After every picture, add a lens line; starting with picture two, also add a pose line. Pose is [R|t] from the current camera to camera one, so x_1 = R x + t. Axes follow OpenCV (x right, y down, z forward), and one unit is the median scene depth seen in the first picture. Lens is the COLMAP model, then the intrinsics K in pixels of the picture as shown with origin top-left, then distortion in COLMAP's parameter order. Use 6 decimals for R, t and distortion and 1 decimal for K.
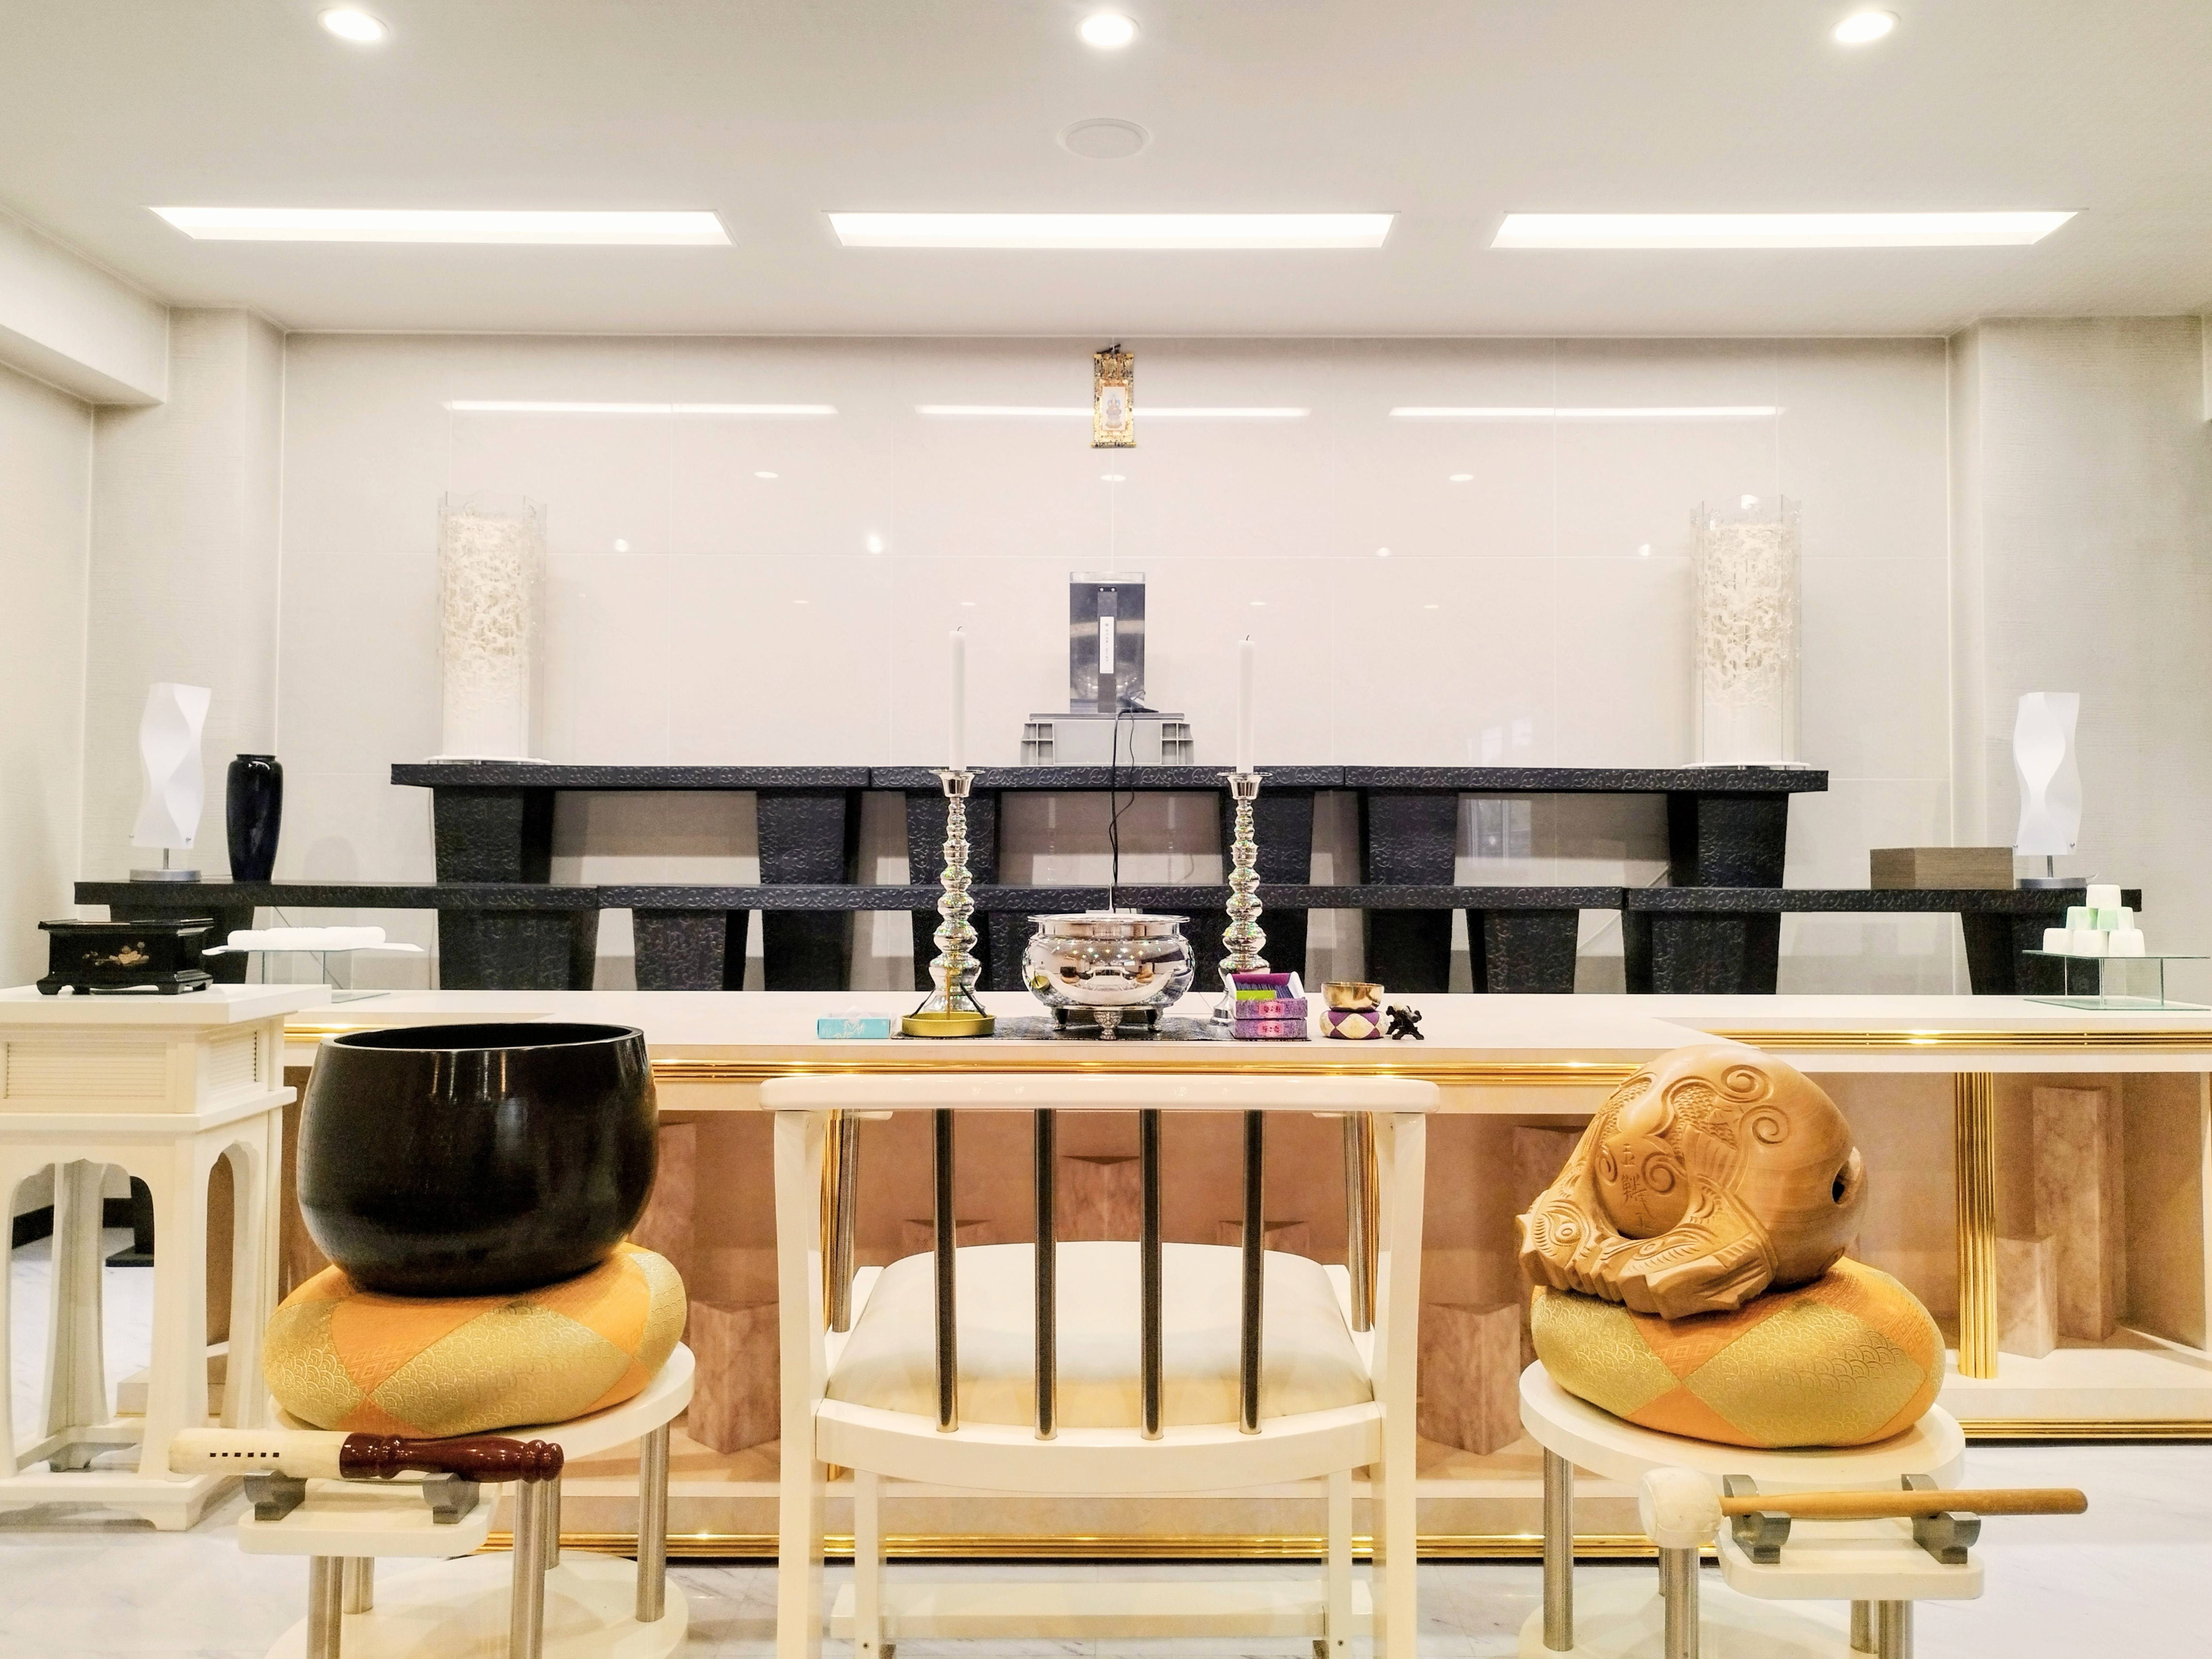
lens RADIAL K [[1529.7, 0, 1106.0], [0, 1529.7, 829.5], [0, 0, 1]] dist [-0.007155, -0.000896]
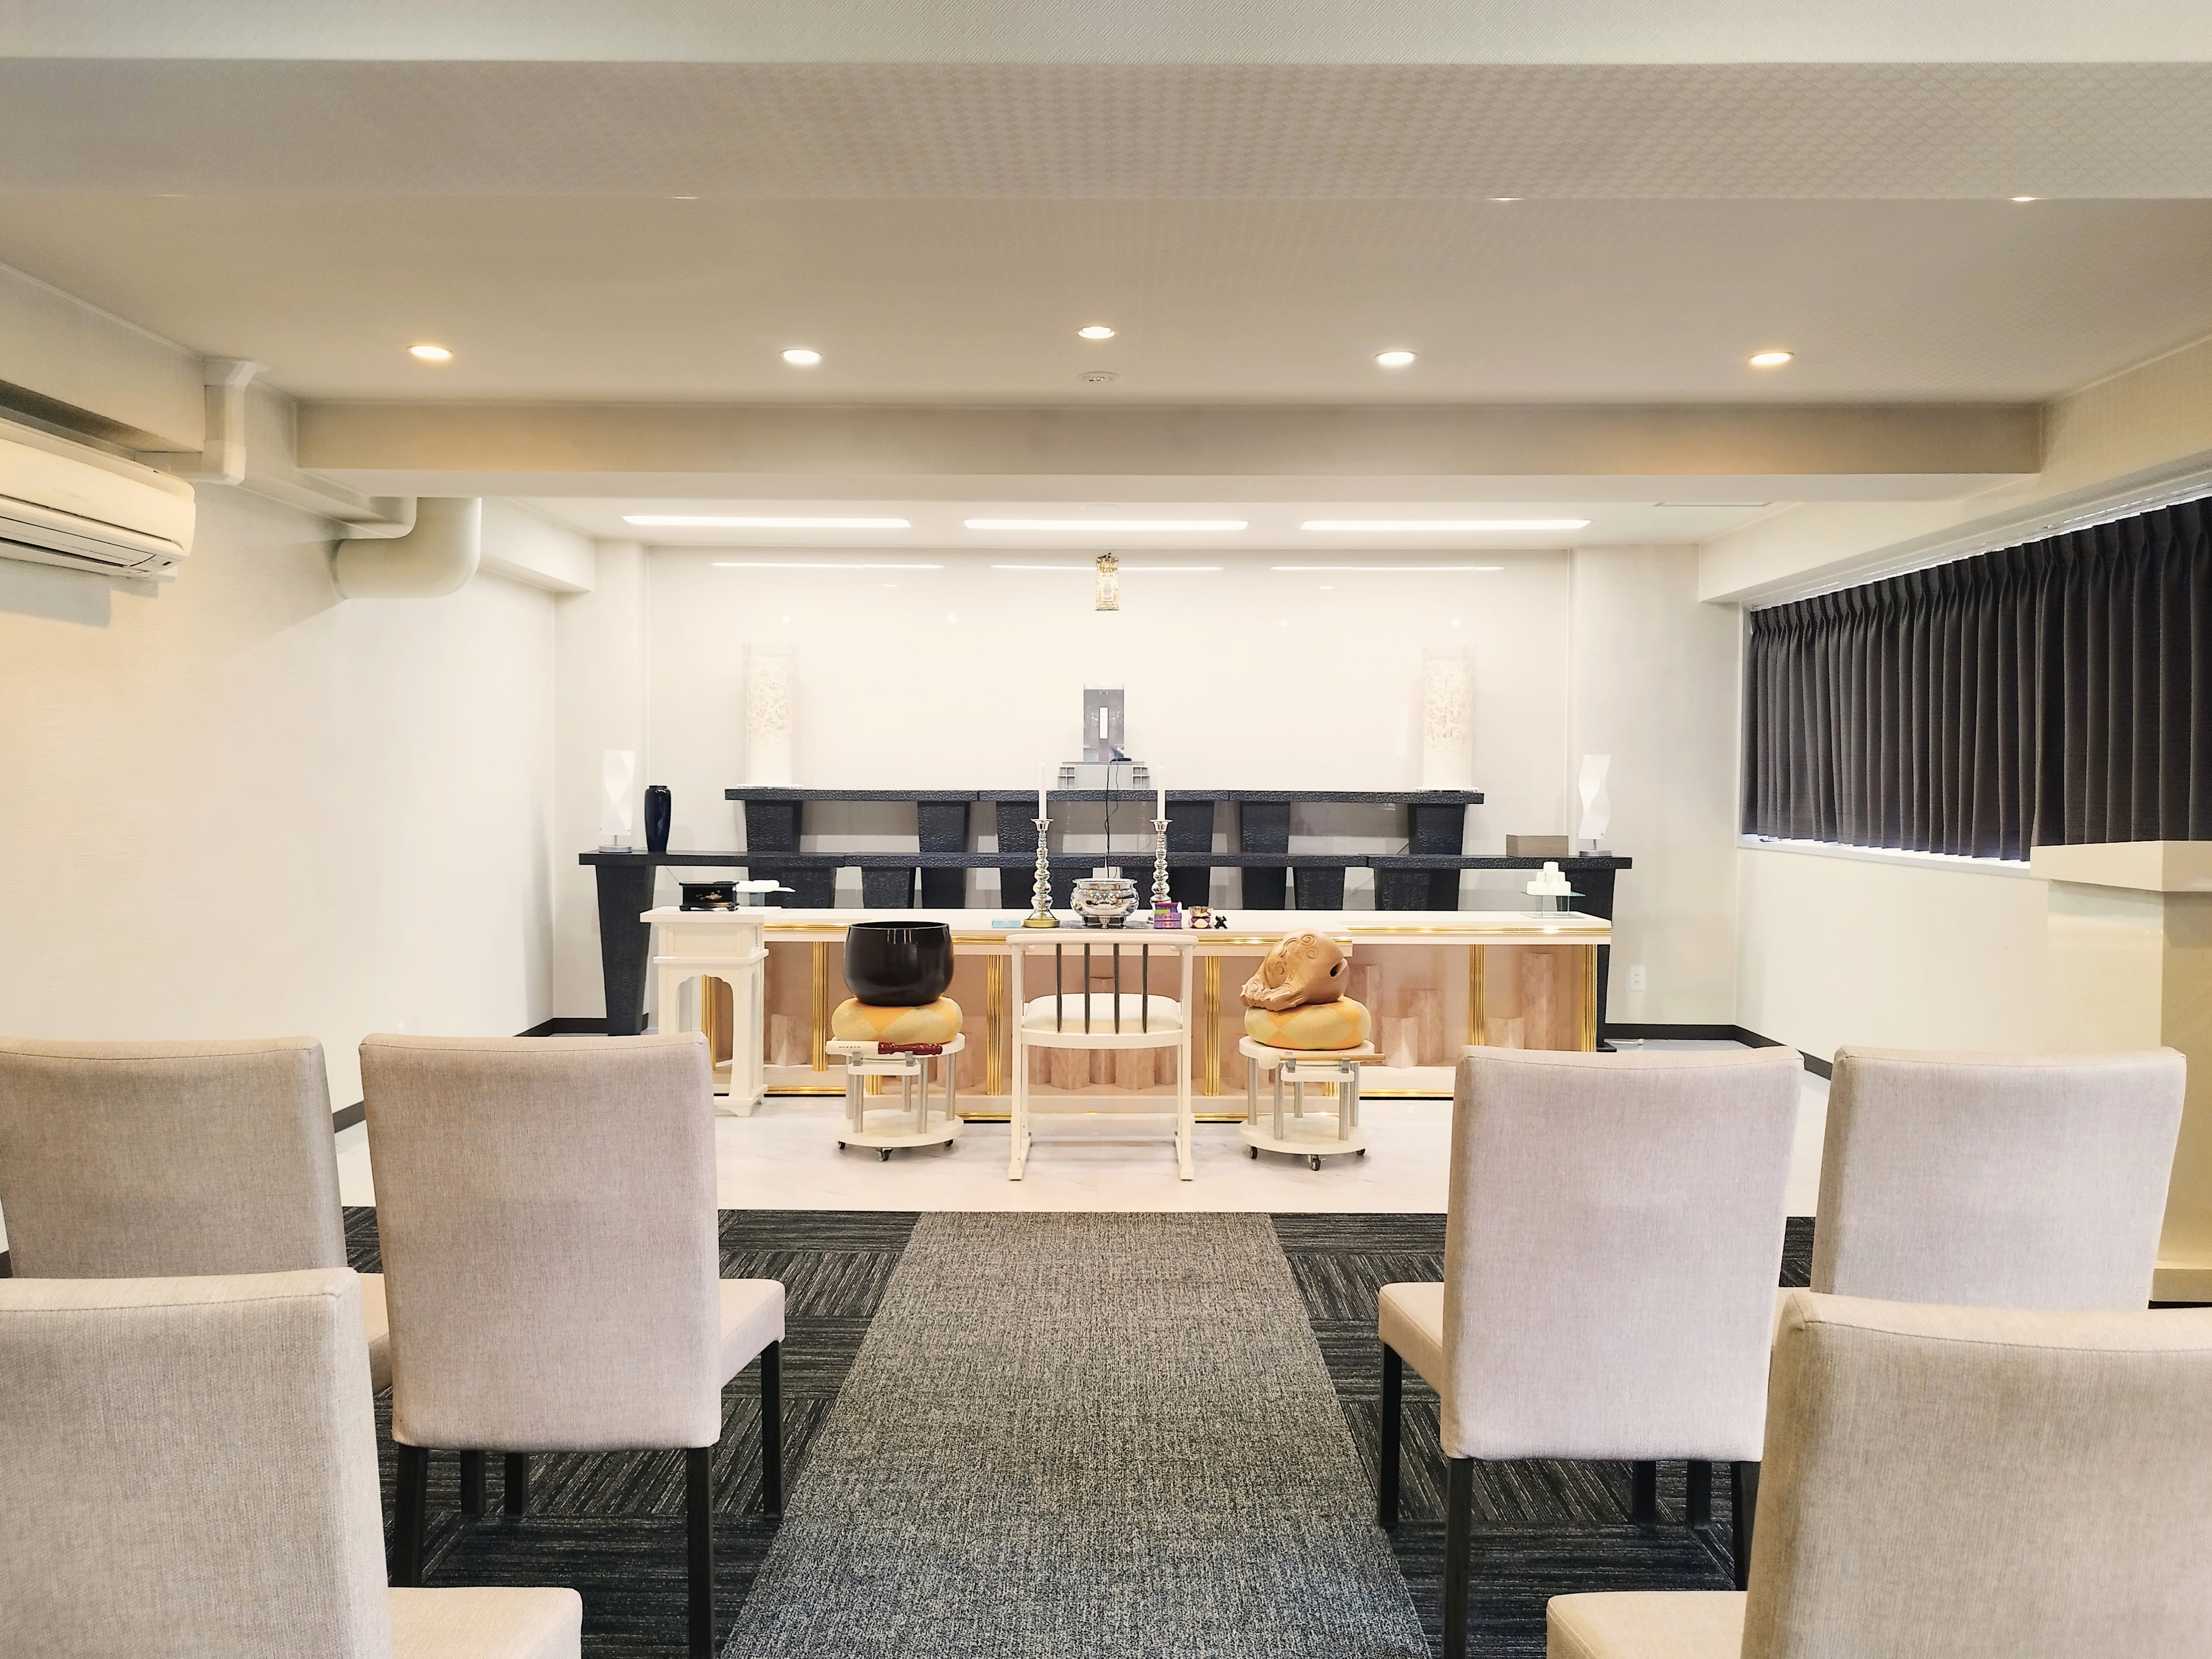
lens RADIAL K [[1556.4, 0, 1106.0], [0, 1556.4, 829.5], [0, 0, 1]] dist [0.001520, 0.000038]
pose [[0.999995, 0.000605, 0.003228, -0.002928], [-0.000788, 0.998381, 0.056879, -0.106229], [-0.003188, -0.056881, 0.998376, -0.956234]]
